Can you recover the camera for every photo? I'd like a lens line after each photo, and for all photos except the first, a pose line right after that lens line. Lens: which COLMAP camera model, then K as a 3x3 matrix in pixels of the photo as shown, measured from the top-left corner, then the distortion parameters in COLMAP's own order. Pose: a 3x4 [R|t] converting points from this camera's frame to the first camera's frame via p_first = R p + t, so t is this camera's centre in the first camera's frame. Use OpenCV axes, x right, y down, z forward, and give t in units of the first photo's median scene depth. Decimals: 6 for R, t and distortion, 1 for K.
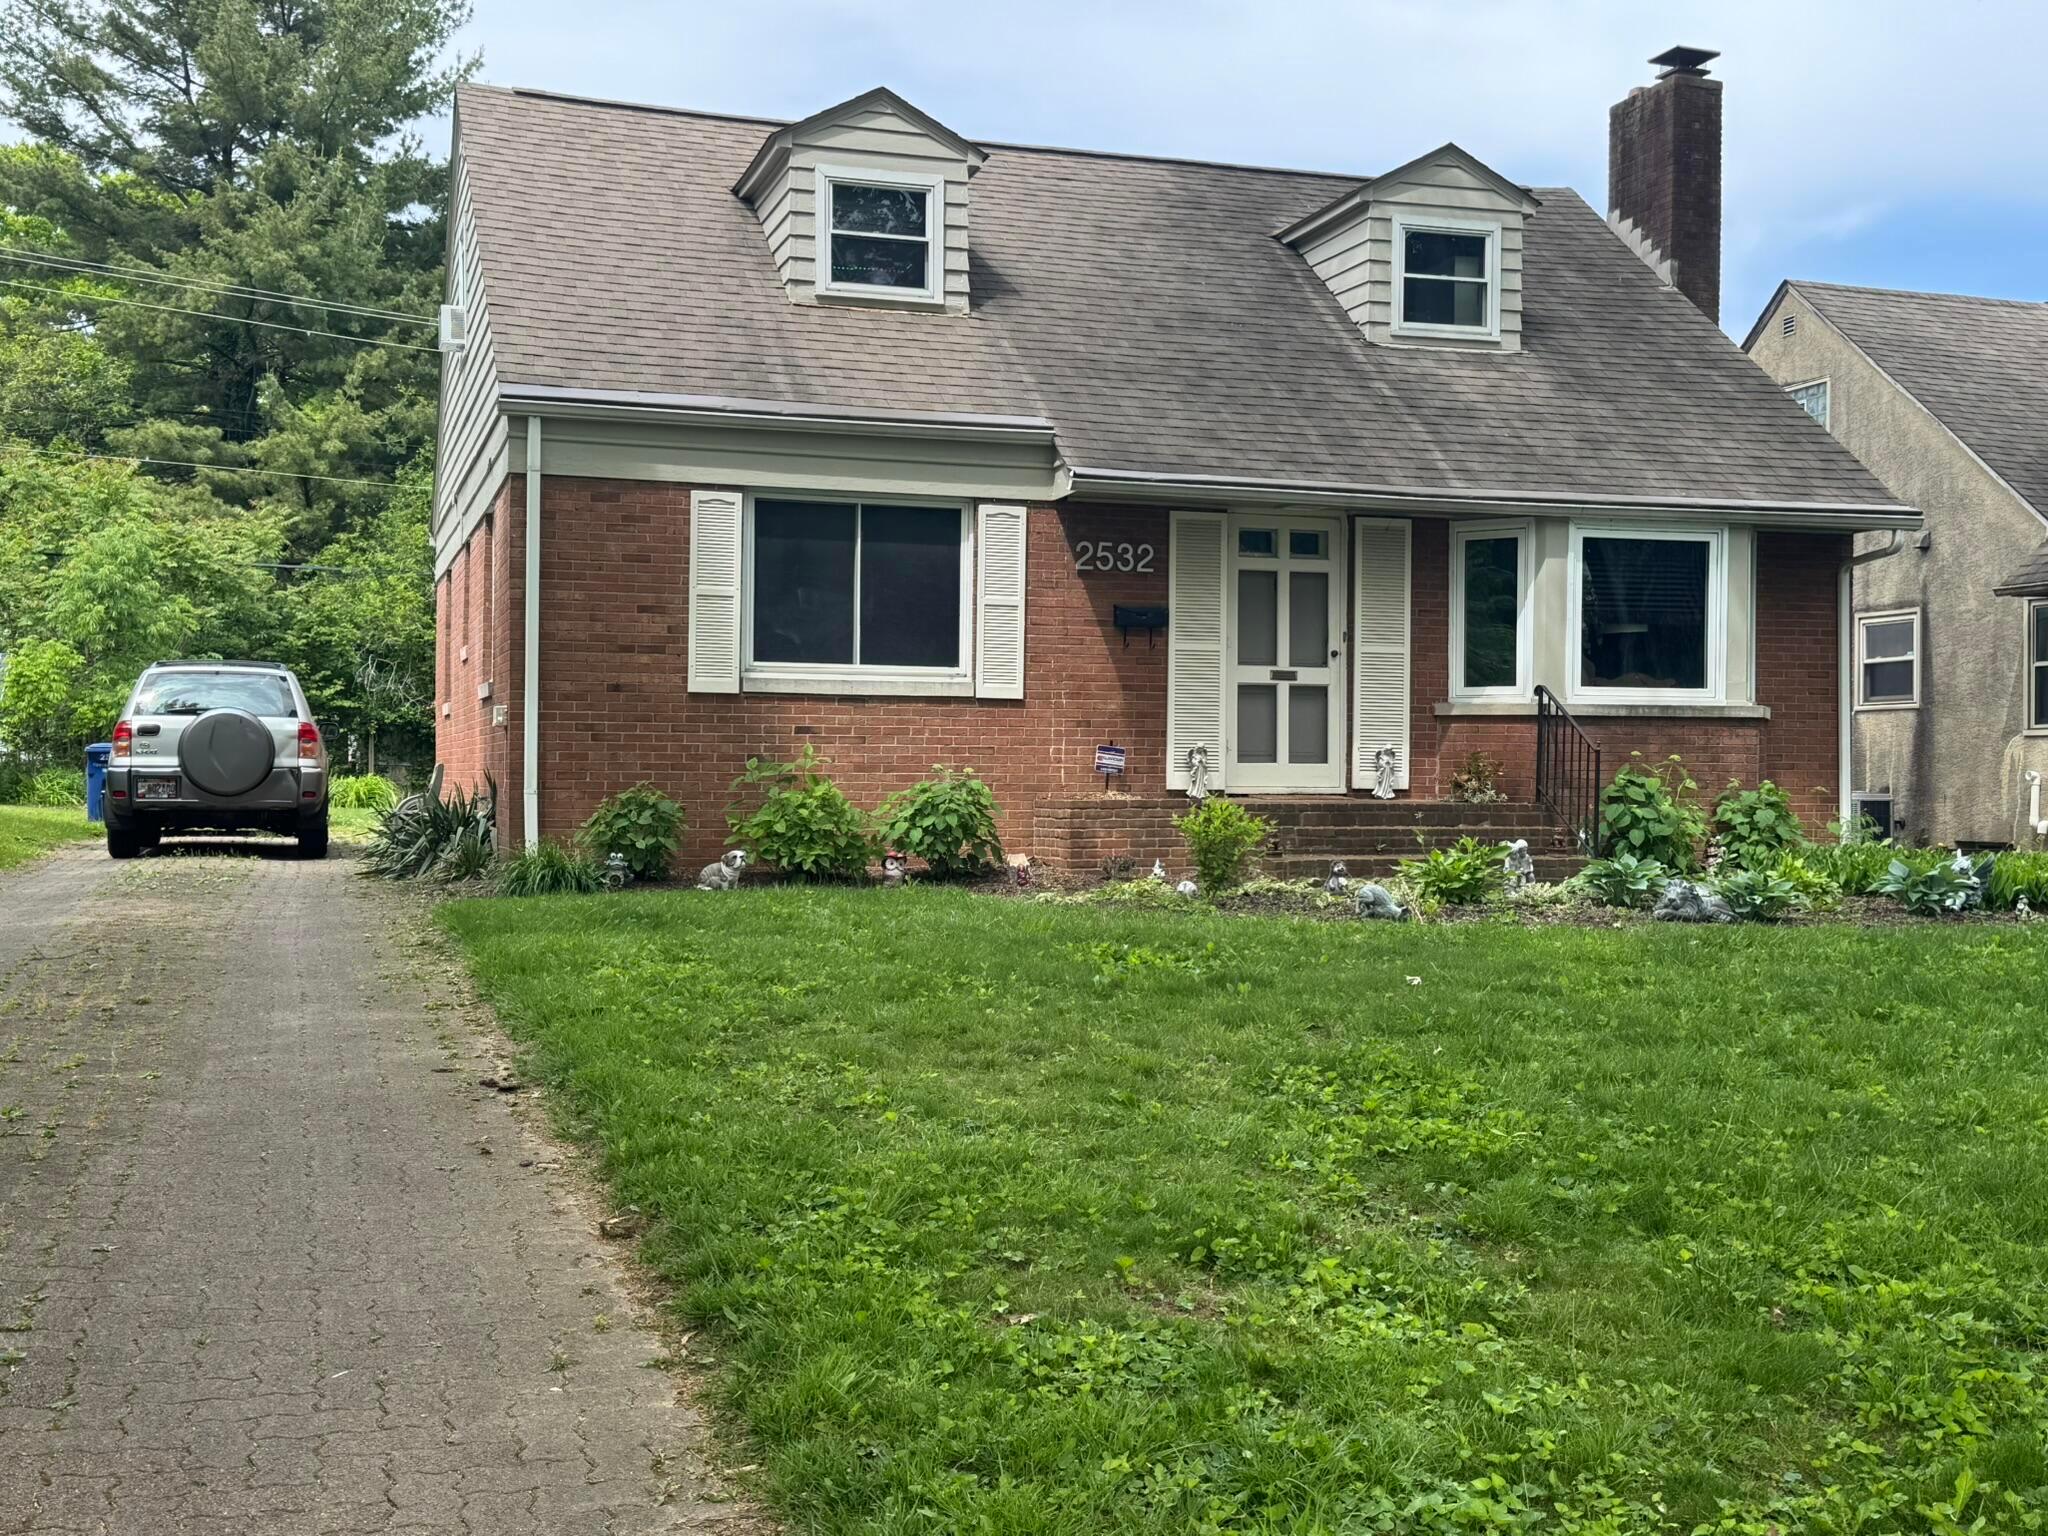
lens RADIAL K [[2316.5, 0, 1024.0], [0, 2316.5, 768.0], [0, 0, 1]] dist [0.116998, -0.011408]
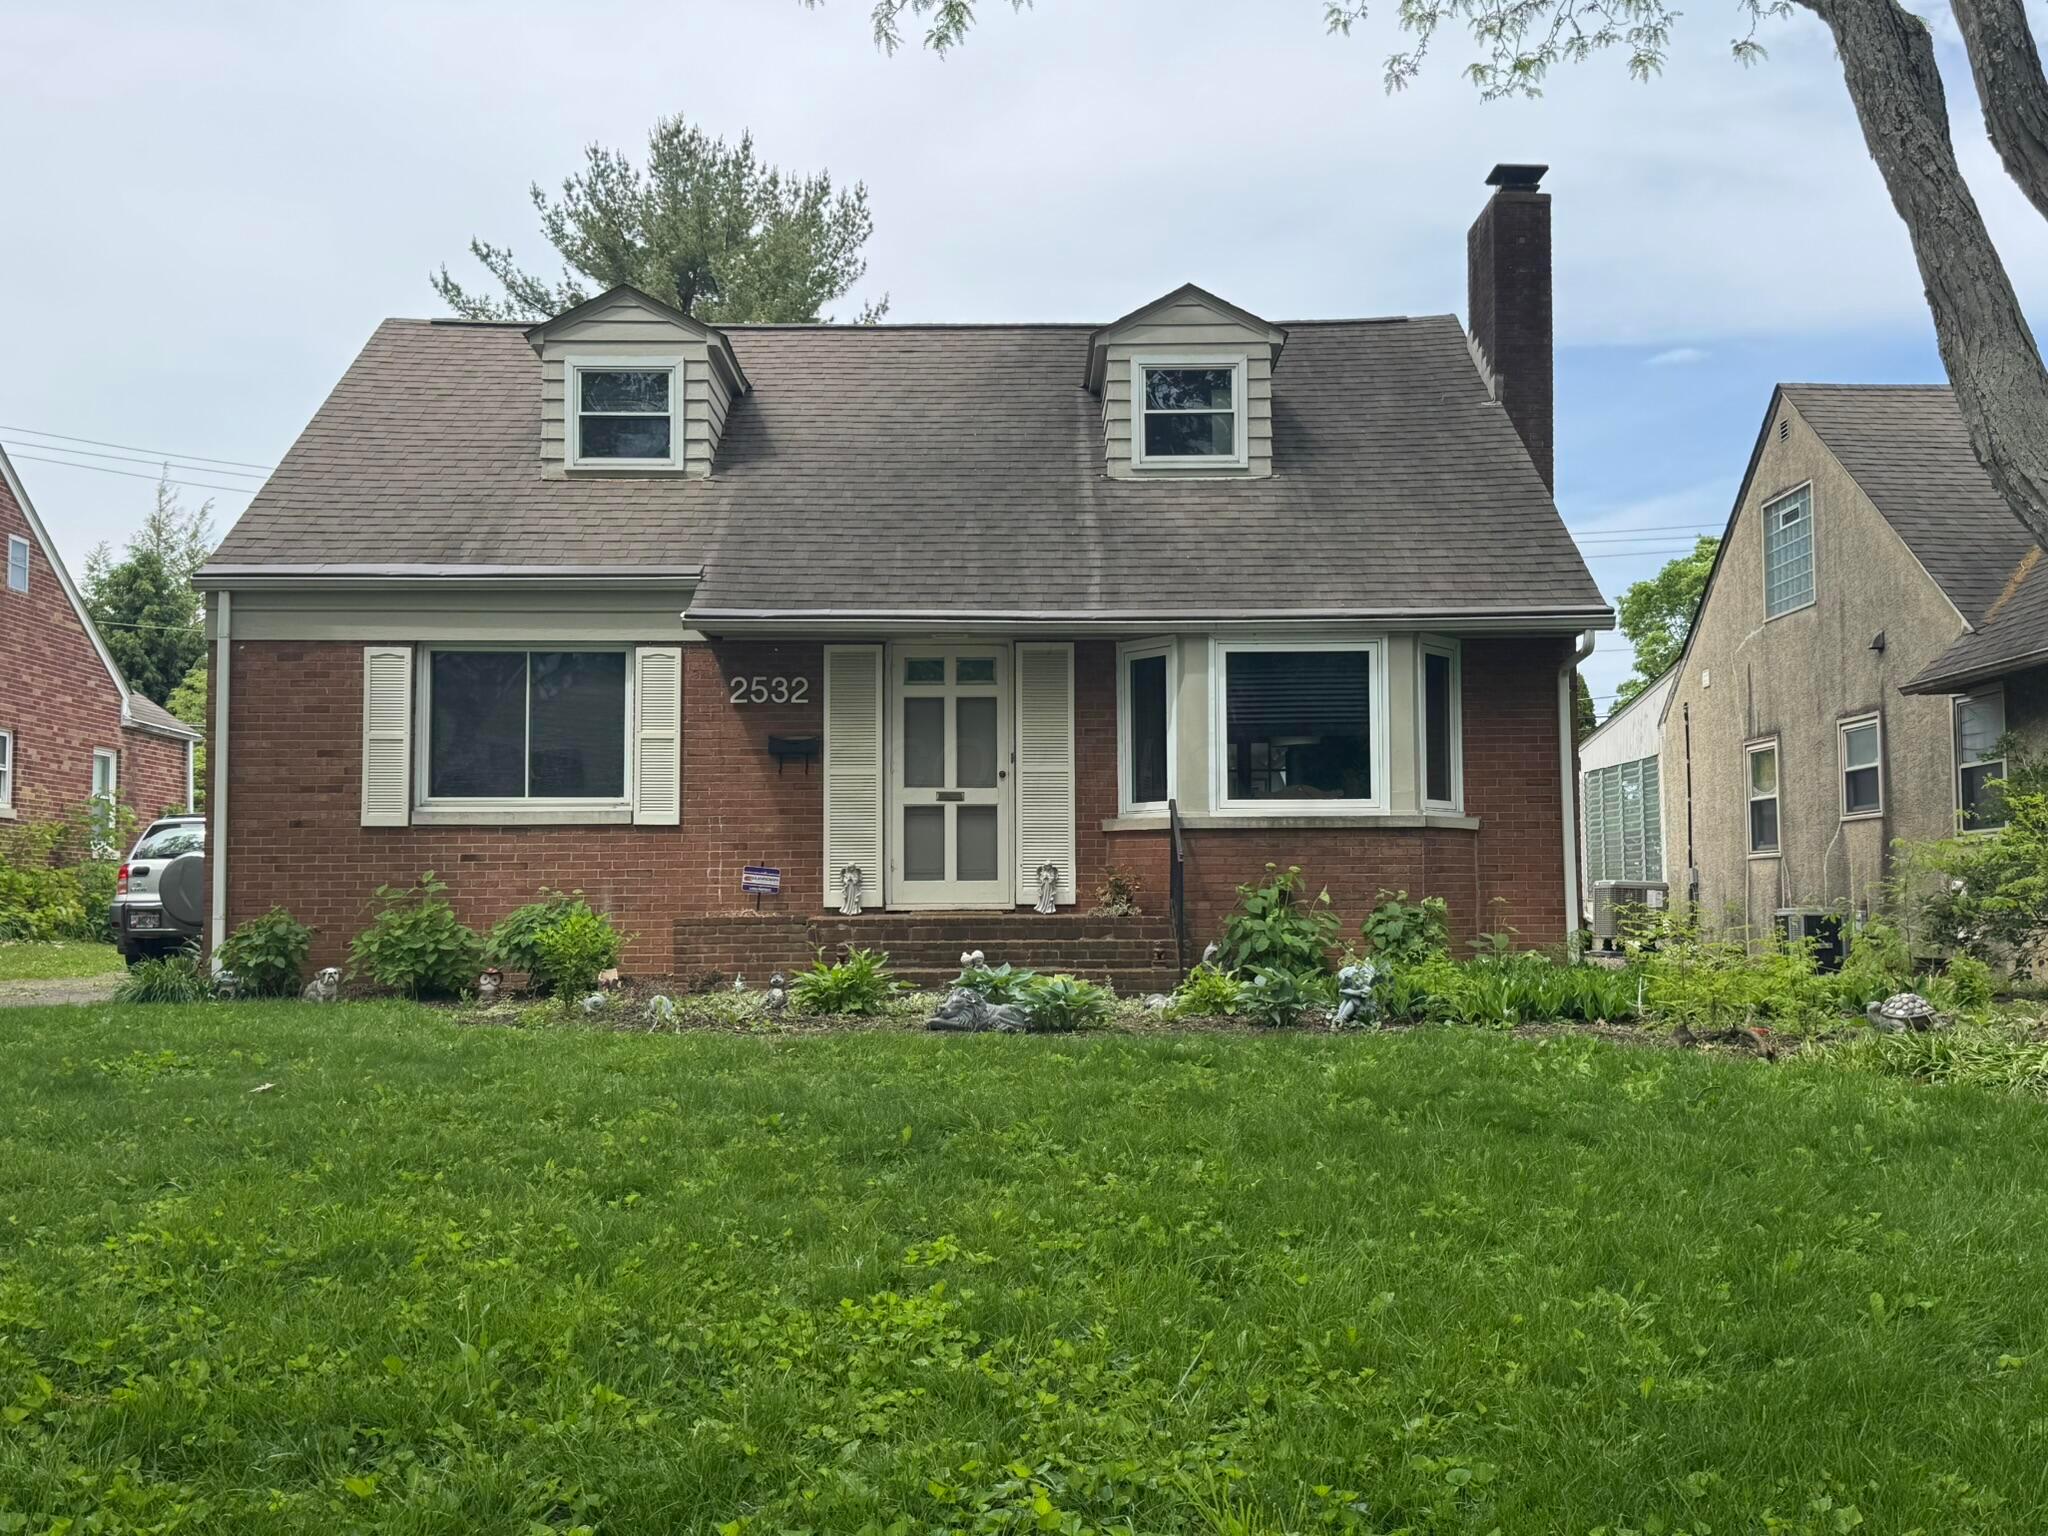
lens RADIAL K [[2086.2, 0, 1023.8], [0, 2086.2, 732.6], [0, 0, 1]] dist [0.114457, -0.002884]
pose [[0.952718, -0.037047, -0.301589, 0.427697], [0.012633, 0.996511, -0.082503, 0.009498], [0.303593, 0.074792, 0.949862, 0.115735]]
